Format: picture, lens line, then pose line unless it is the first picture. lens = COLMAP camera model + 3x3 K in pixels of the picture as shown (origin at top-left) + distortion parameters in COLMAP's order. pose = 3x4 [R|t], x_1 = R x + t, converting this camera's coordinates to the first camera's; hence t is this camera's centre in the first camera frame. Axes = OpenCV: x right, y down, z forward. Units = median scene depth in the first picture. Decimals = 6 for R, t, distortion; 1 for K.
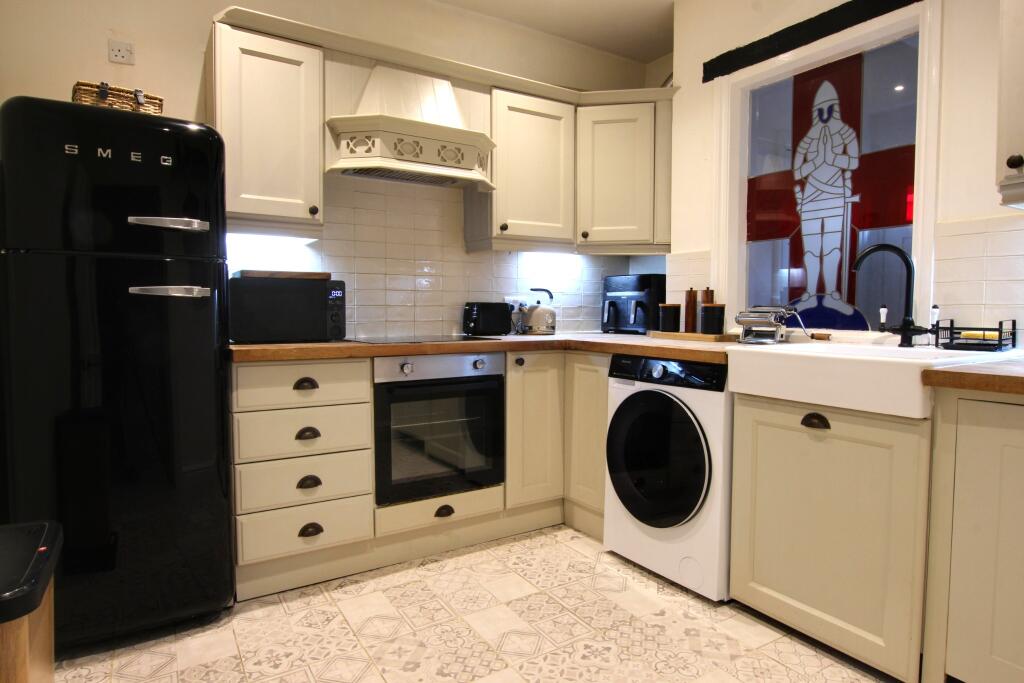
lens RADIAL K [[591.7, 0, 516.1], [0, 591.7, 342.0], [0, 0, 1]] dist [-0.024075, 0.005159]
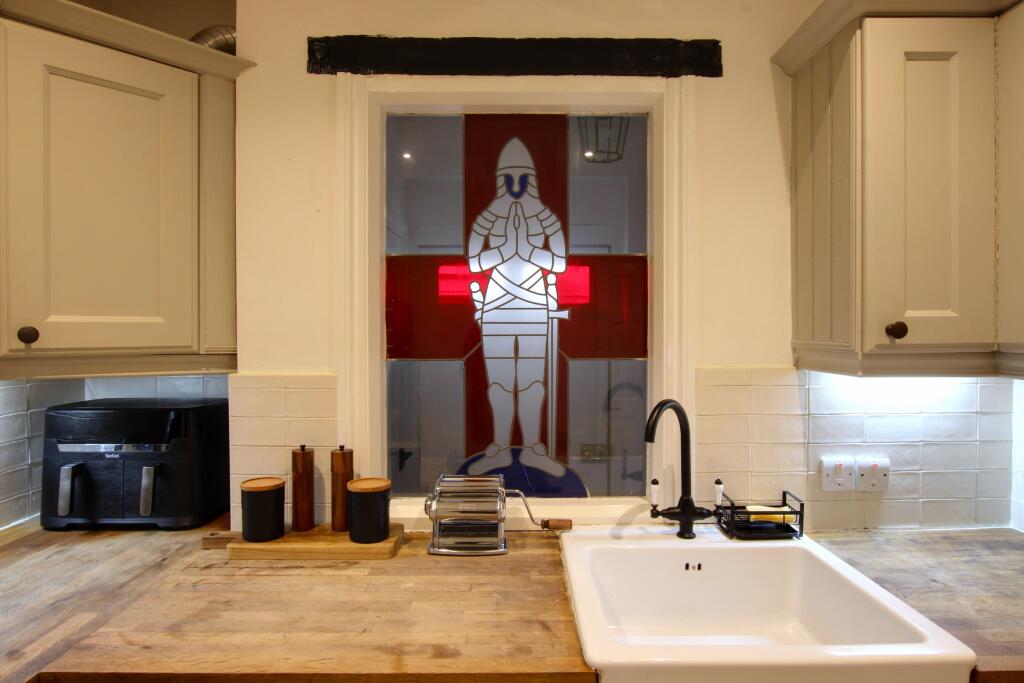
lens RADIAL K [[591.7, 0, 516.1], [0, 591.7, 342.0], [0, 0, 1]] dist [-0.024075, 0.005159]
pose [[0.530251, -0.010677, 0.847773, -0.059189], [0.051536, 0.998478, -0.019658, -0.190056], [-0.846273, 0.054114, 0.529994, 0.637146]]
